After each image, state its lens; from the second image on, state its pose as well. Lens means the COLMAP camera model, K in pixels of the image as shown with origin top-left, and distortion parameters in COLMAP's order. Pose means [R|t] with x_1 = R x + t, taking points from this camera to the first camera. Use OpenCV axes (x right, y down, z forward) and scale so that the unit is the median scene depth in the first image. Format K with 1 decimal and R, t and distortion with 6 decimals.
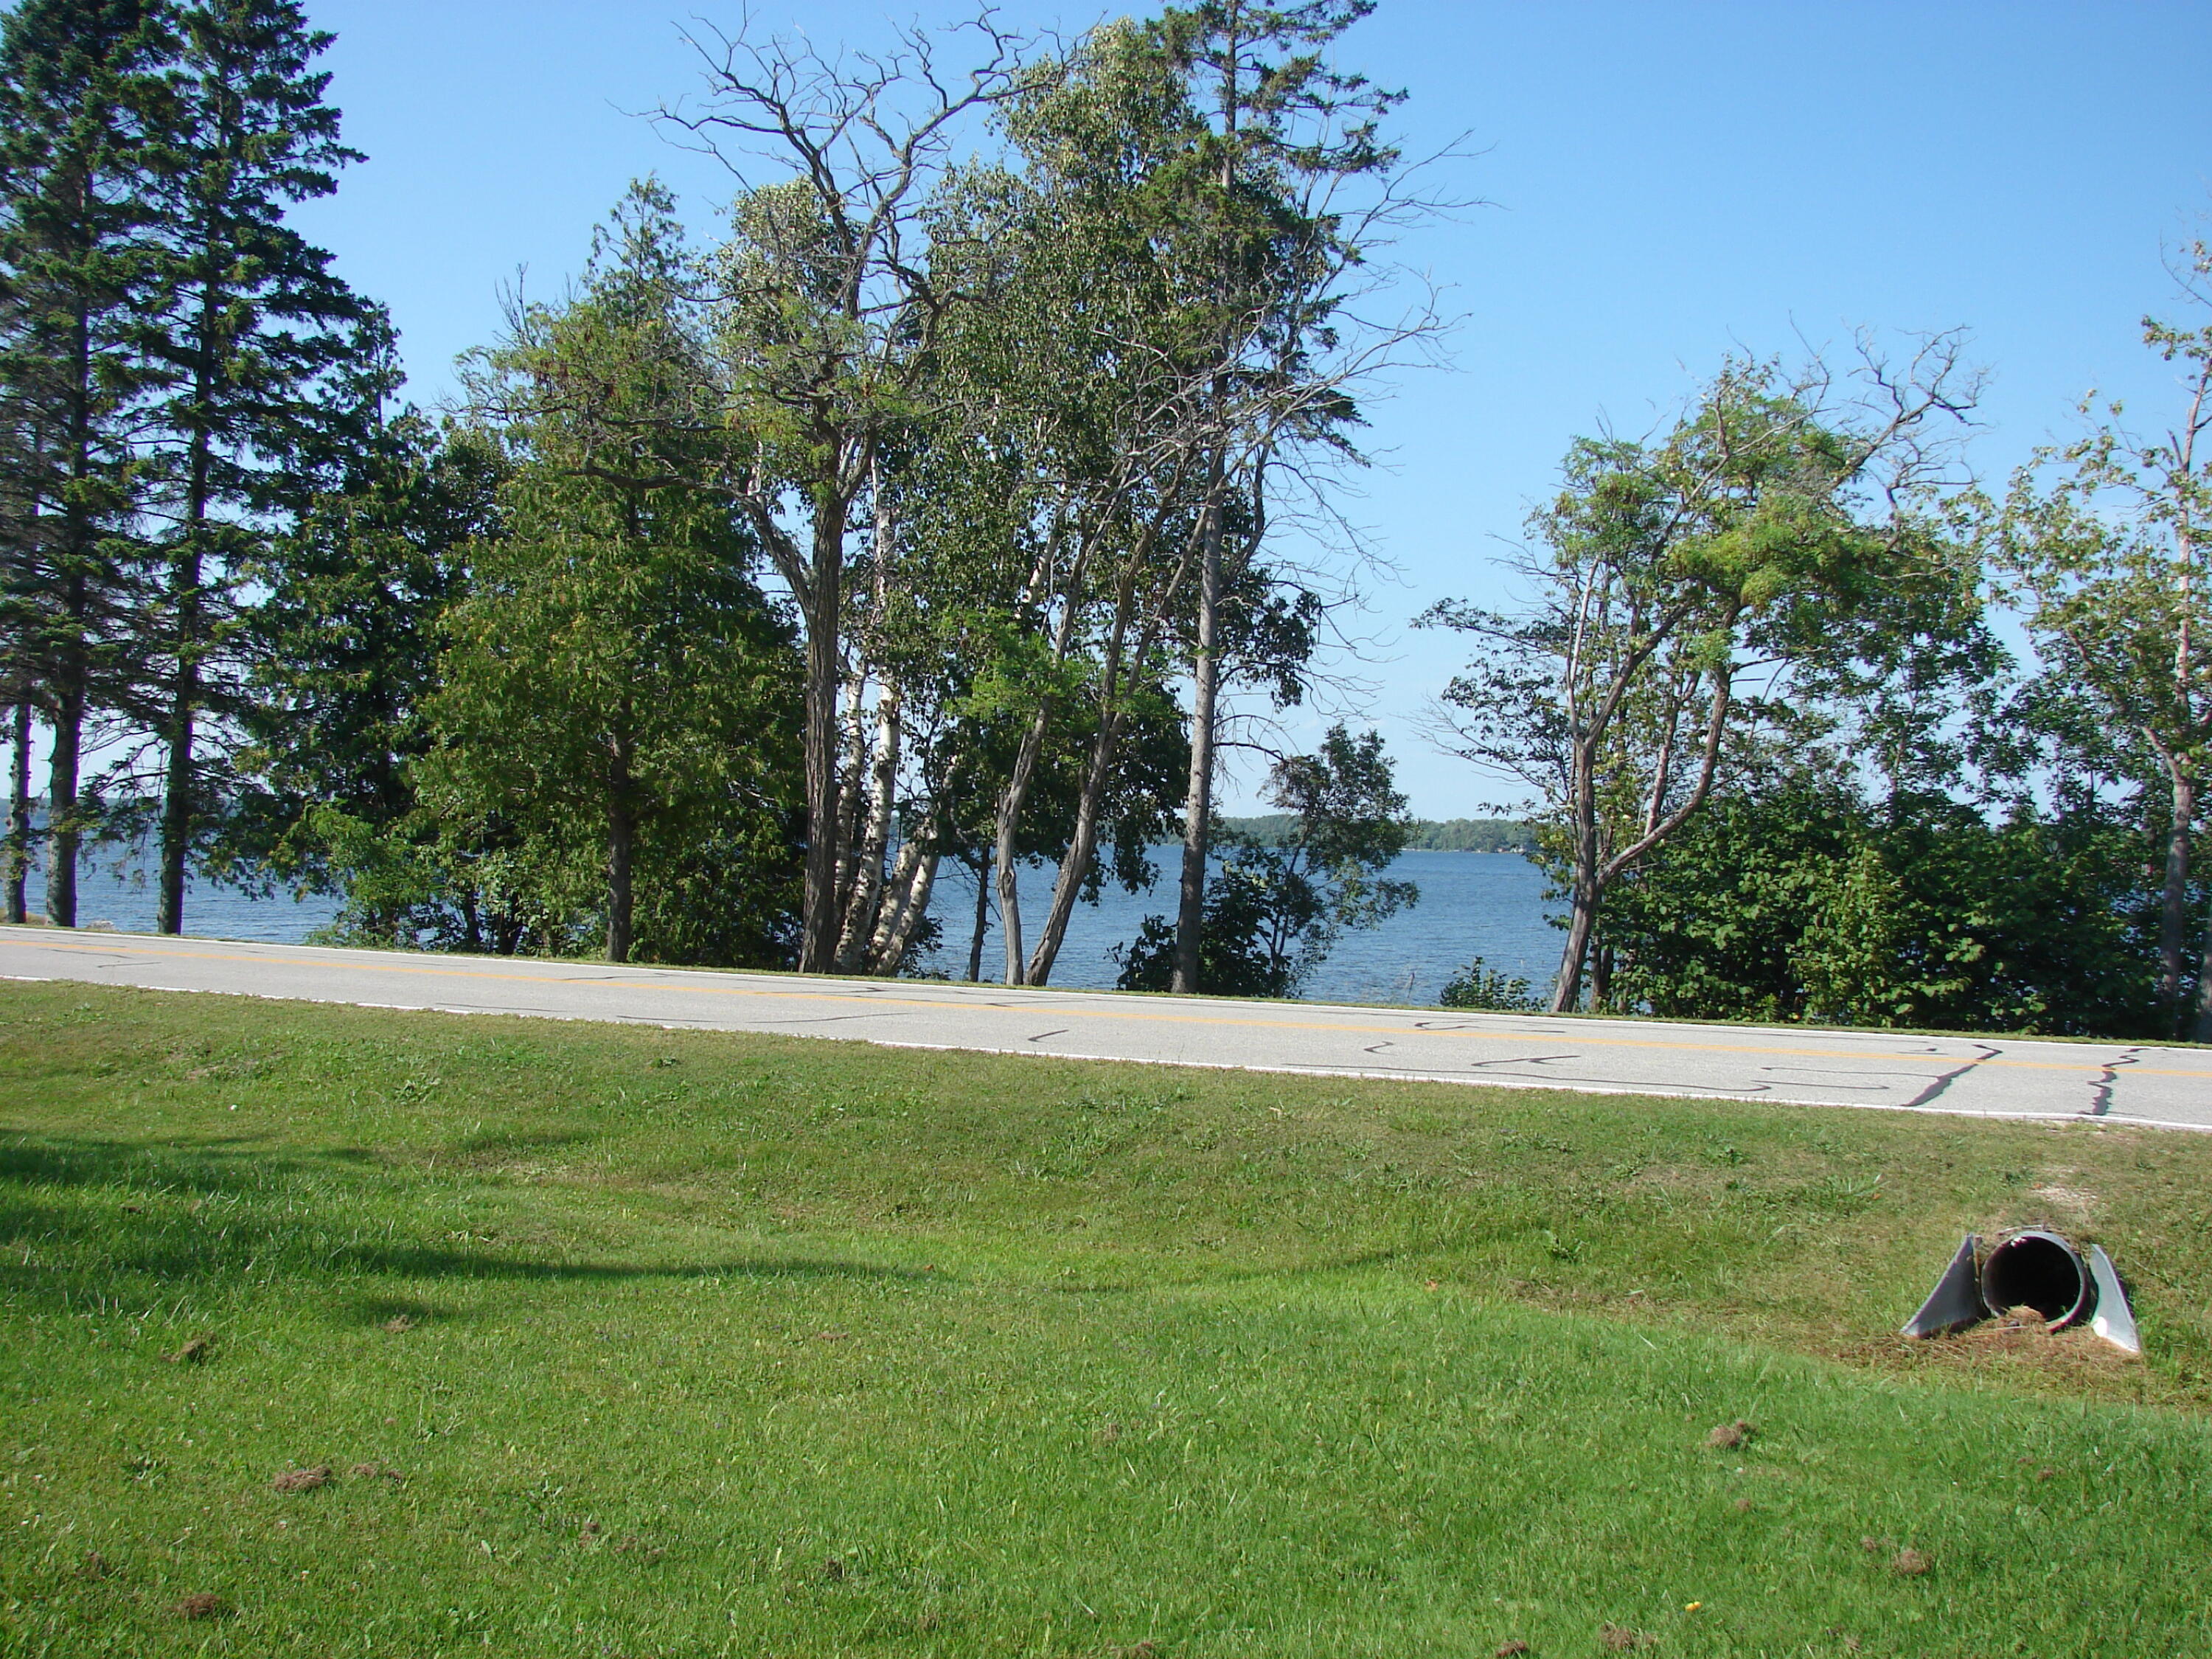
lens RADIAL K [[2397.1, 0, 1106.0], [0, 2397.1, 829.5], [0, 0, 1]] dist [-0.200788, 0.265959]
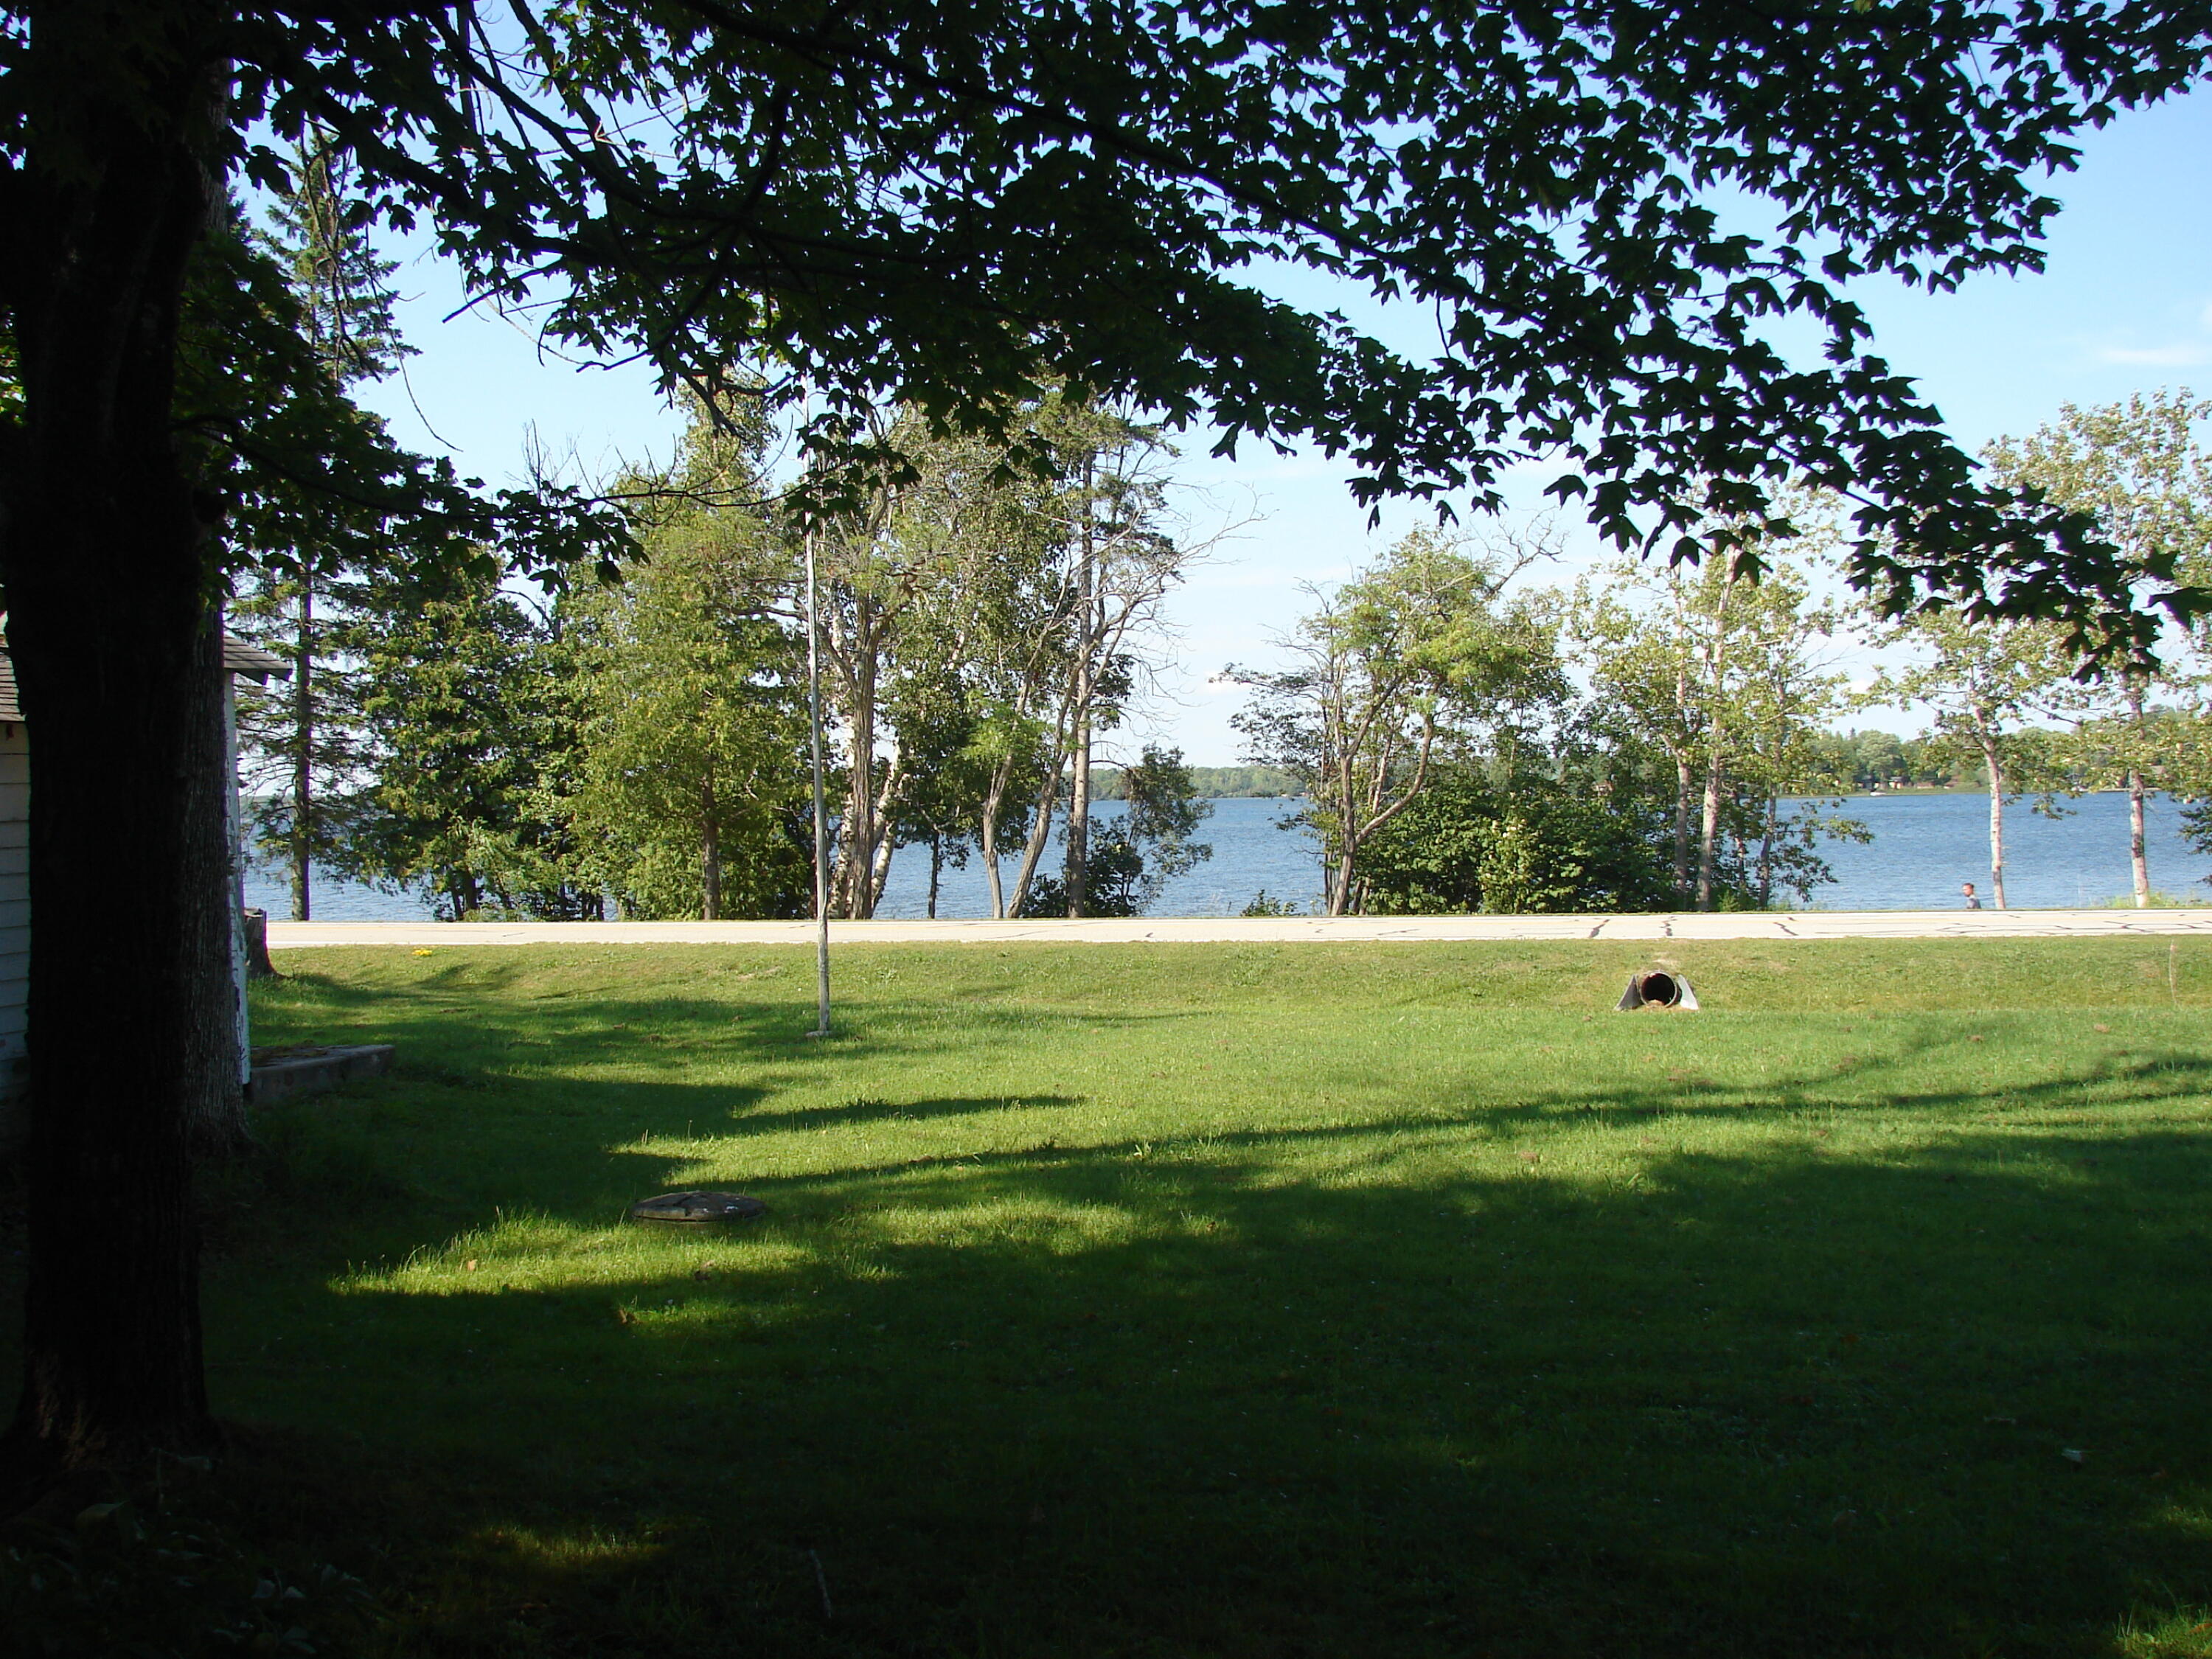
lens RADIAL K [[2397.1, 0, 1106.0], [0, 2397.1, 829.5], [0, 0, 1]] dist [-0.200788, 0.265959]
pose [[0.977427, -0.045740, 0.206264, -0.285678], [0.041828, 0.998853, 0.023289, -0.029354], [-0.207093, -0.014136, 0.978219, -0.563670]]
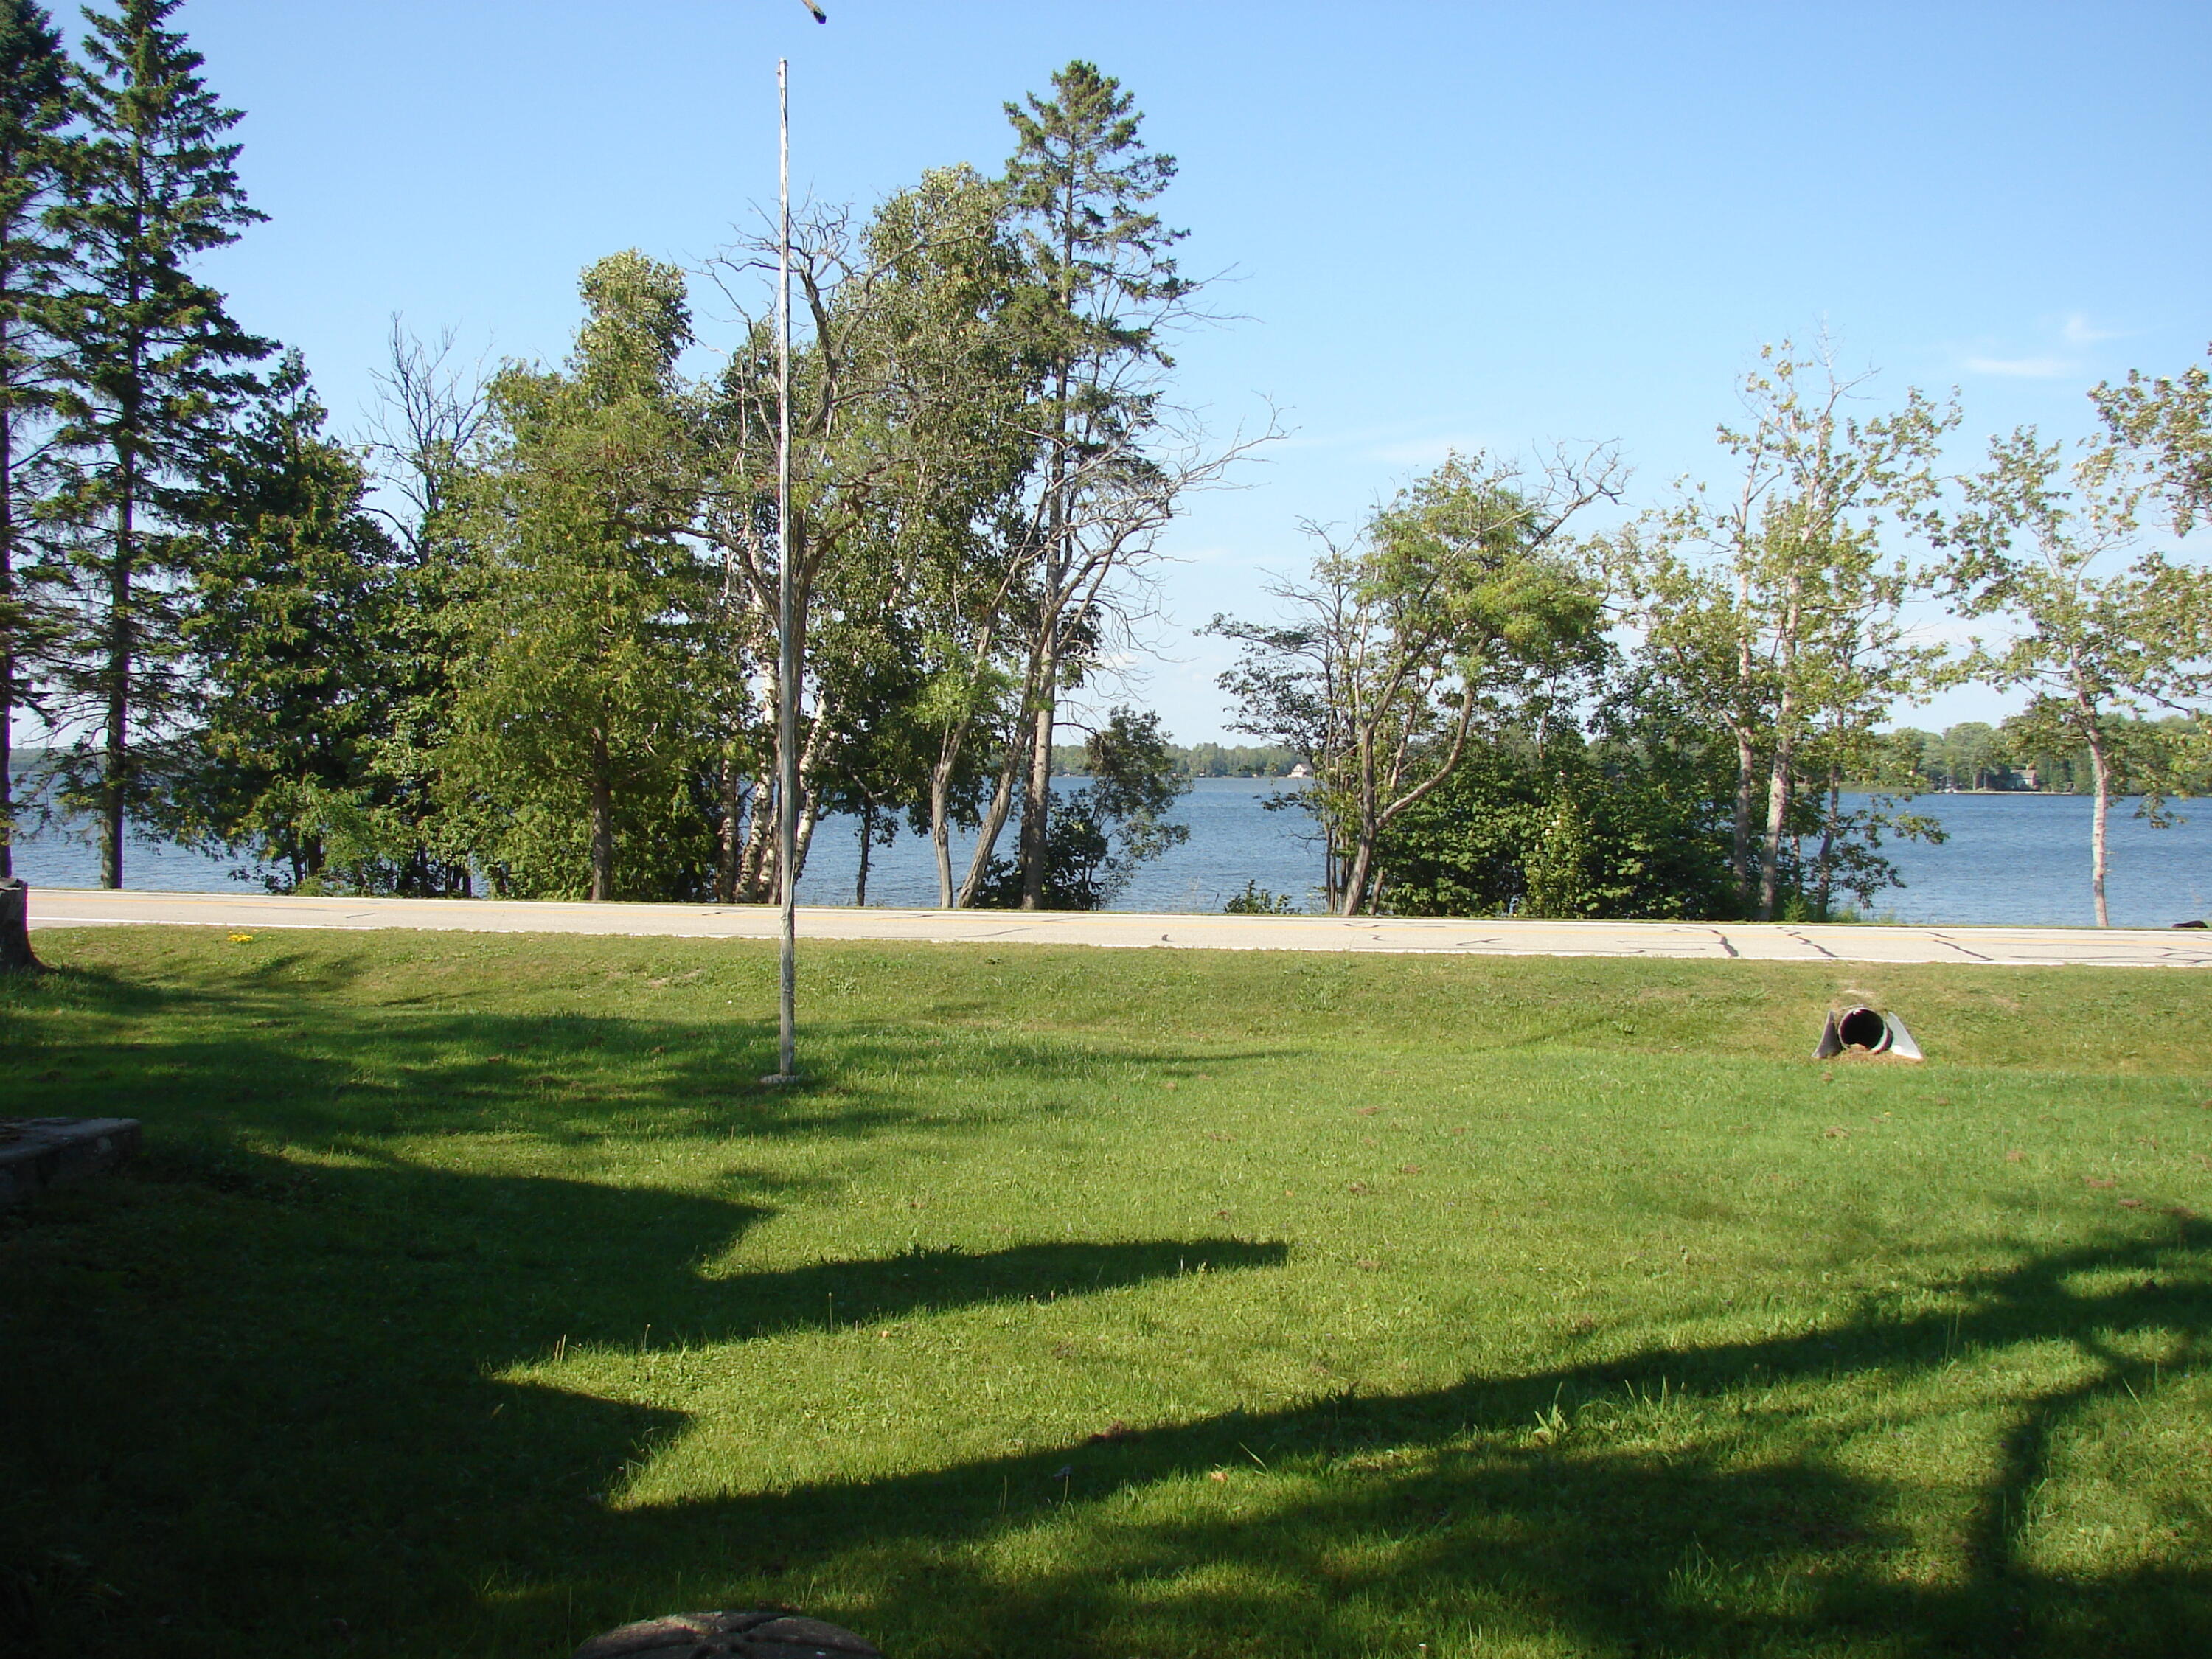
lens RADIAL K [[2397.1, 0, 1106.0], [0, 2397.1, 829.5], [0, 0, 1]] dist [-0.200788, 0.265959]
pose [[0.965400, -0.022638, 0.259788, -0.289070], [0.014211, 0.999312, 0.034272, -0.023821], [-0.260385, -0.029394, 0.965057, -0.304502]]
